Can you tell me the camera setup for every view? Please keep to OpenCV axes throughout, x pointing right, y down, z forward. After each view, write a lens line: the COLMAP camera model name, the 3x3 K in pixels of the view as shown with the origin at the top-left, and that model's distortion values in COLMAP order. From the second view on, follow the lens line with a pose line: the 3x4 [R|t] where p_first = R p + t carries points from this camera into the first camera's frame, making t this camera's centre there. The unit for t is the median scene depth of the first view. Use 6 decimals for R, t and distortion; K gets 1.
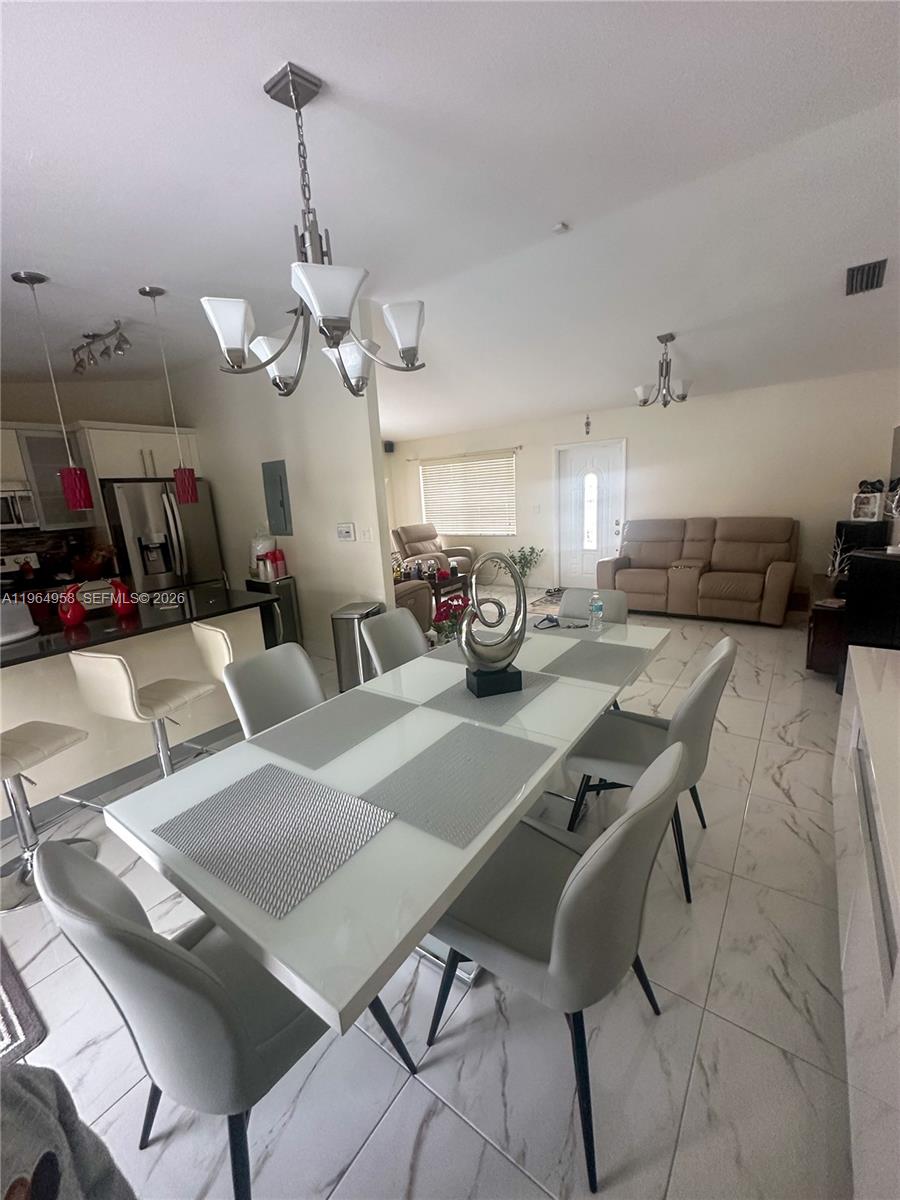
lens RADIAL K [[476.0, 0, 450.0], [0, 476.0, 600.0], [0, 0, 1]] dist [0.000622, 0.000199]
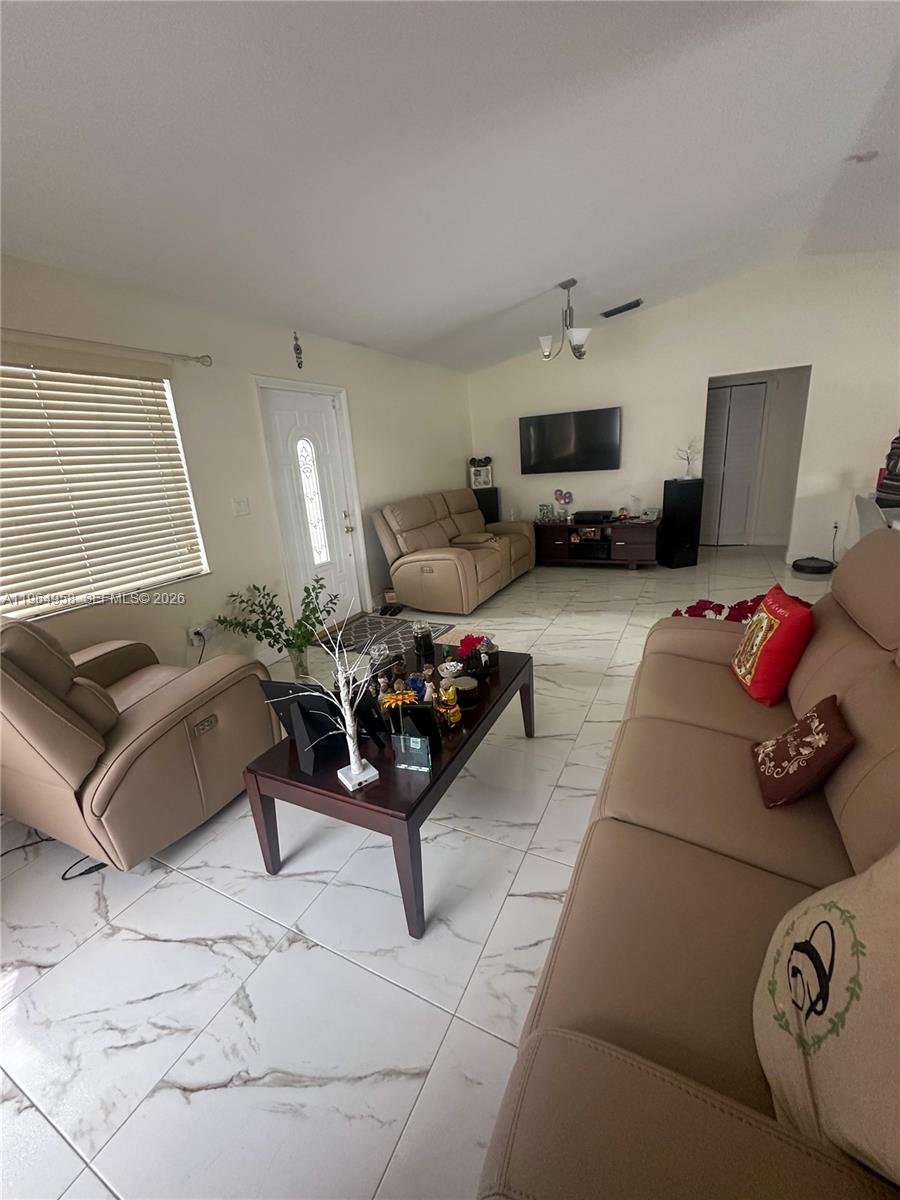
lens RADIAL K [[476.0, 0, 450.0], [0, 476.0, 600.0], [0, 0, 1]] dist [0.000622, 0.000199]
pose [[-0.150182, -0.228162, 0.961971, -0.354776], [0.283904, 0.922073, 0.263022, -0.190108], [-0.947018, 0.312609, -0.073702, 0.960813]]
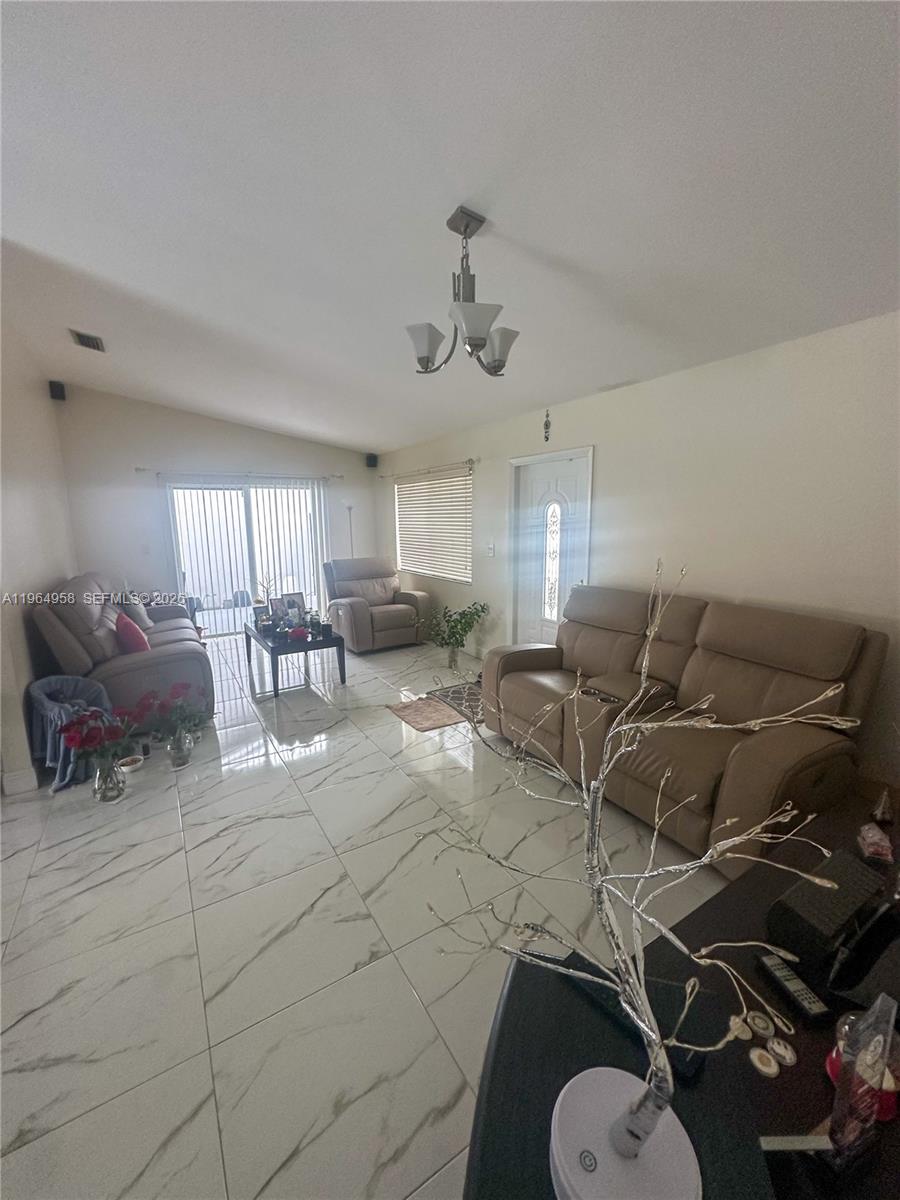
lens RADIAL K [[476.0, 0, 450.0], [0, 476.0, 600.0], [0, 0, 1]] dist [0.000622, 0.000199]
pose [[0.928550, 0.109855, -0.354580, 0.418093], [-0.121535, 0.992529, -0.010765, -0.115762], [0.350748, 0.053089, 0.934964, 0.375326]]
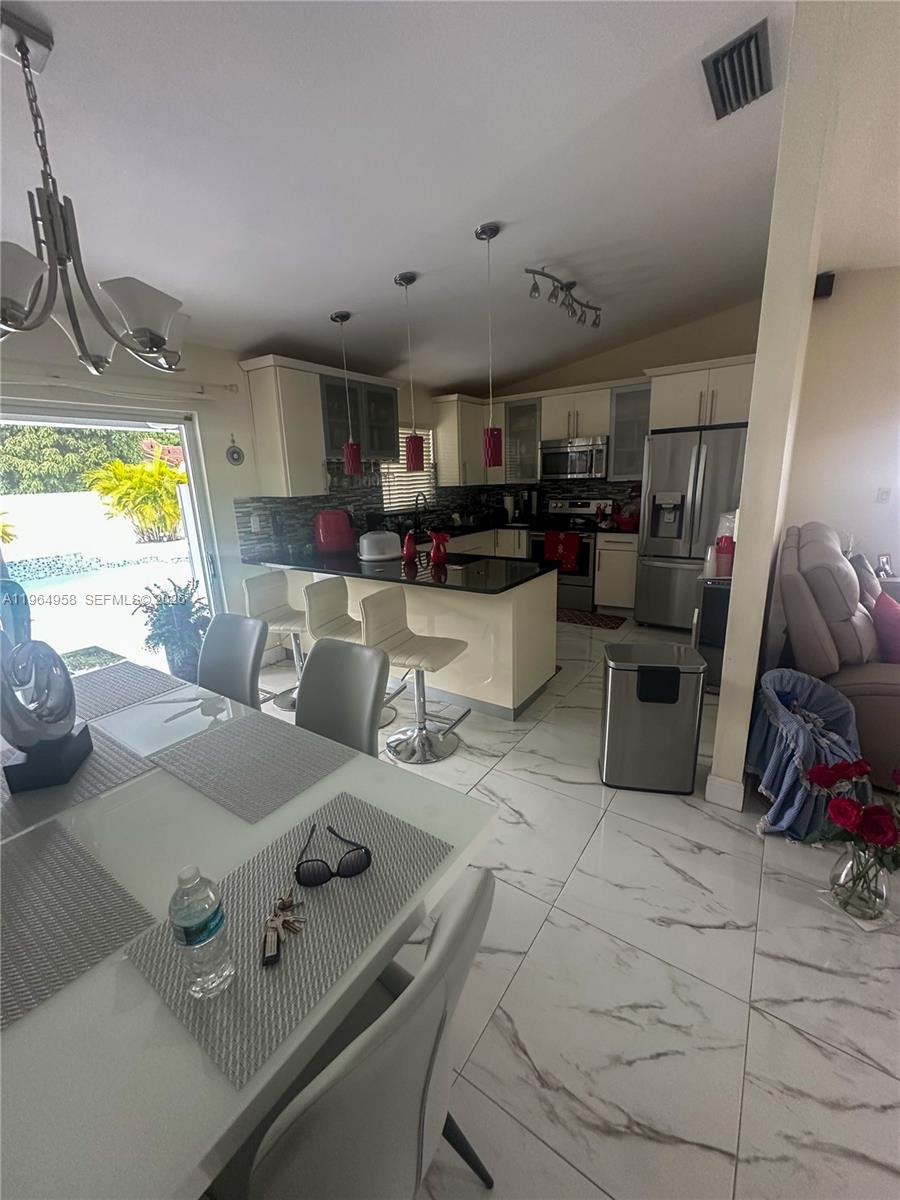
lens RADIAL K [[476.0, 0, 450.0], [0, 476.0, 600.0], [0, 0, 1]] dist [0.000622, 0.000199]
pose [[0.021632, 0.306519, -0.951619, 0.194883], [-0.184024, 0.936799, 0.297563, -0.101842], [0.982684, 0.168684, 0.076671, 0.411350]]
